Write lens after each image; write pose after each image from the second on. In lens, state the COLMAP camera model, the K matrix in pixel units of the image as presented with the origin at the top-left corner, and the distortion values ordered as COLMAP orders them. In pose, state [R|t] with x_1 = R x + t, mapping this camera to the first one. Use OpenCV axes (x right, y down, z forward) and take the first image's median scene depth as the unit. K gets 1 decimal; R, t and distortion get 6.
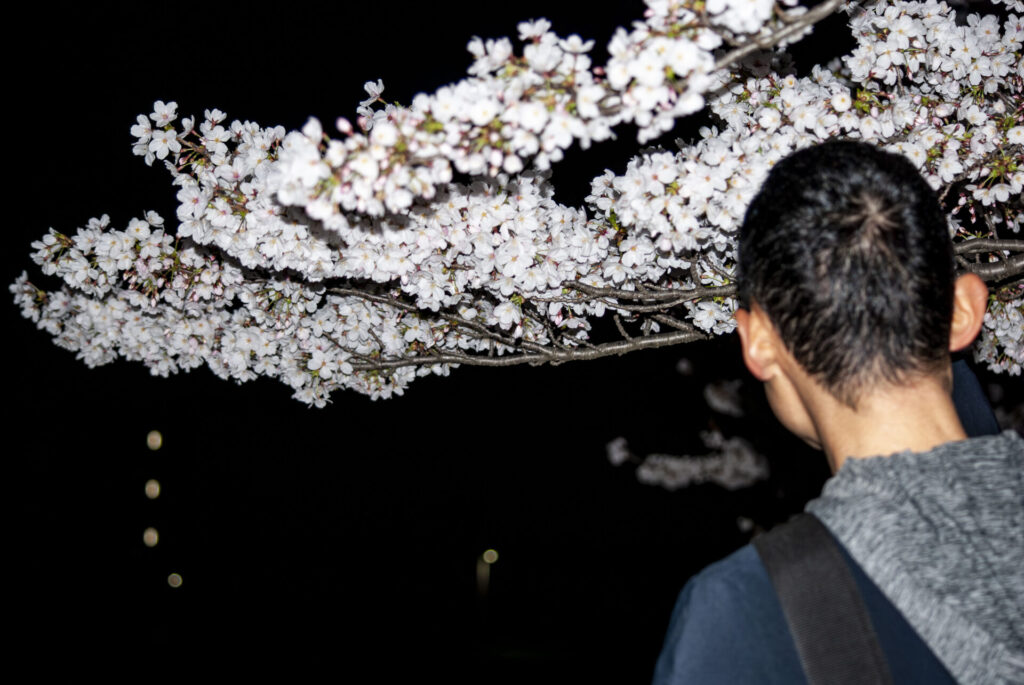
lens RADIAL K [[3463.4, 0, 512.0], [0, 3463.4, 342.5], [0, 0, 1]] dist [0.248774, 4.741822]
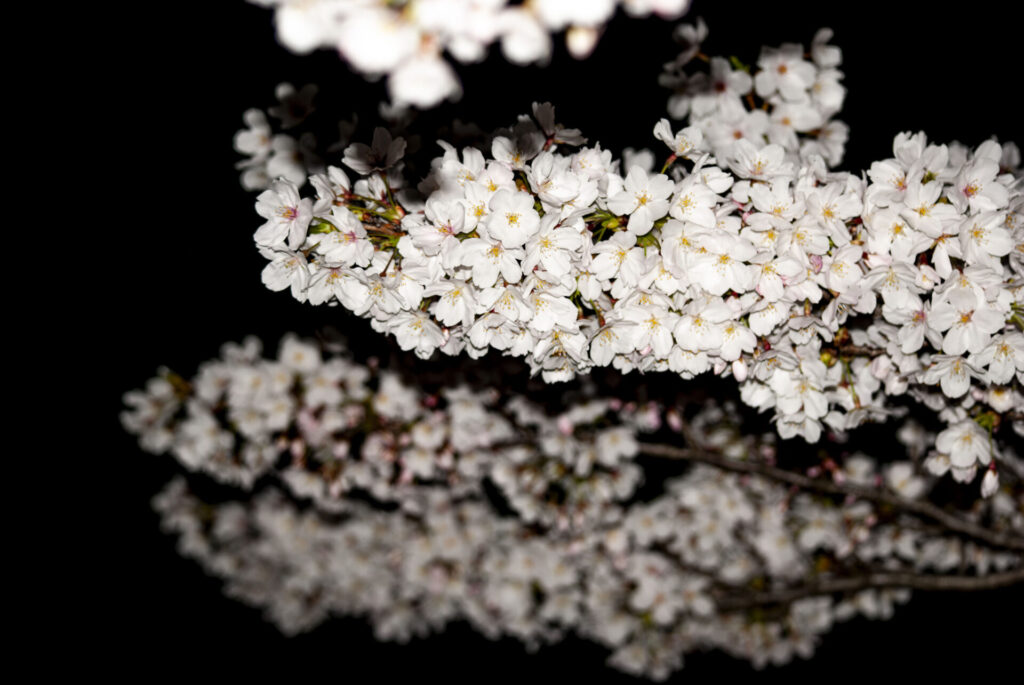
lens RADIAL K [[3463.4, 0, 512.0], [0, 3463.4, 342.5], [0, 0, 1]] dist [0.248774, 4.741822]
pose [[0.985887, -0.050741, -0.159539, 0.014900], [0.032635, 0.992930, -0.114125, 0.031217], [0.164202, 0.107308, 0.980573, 0.491865]]
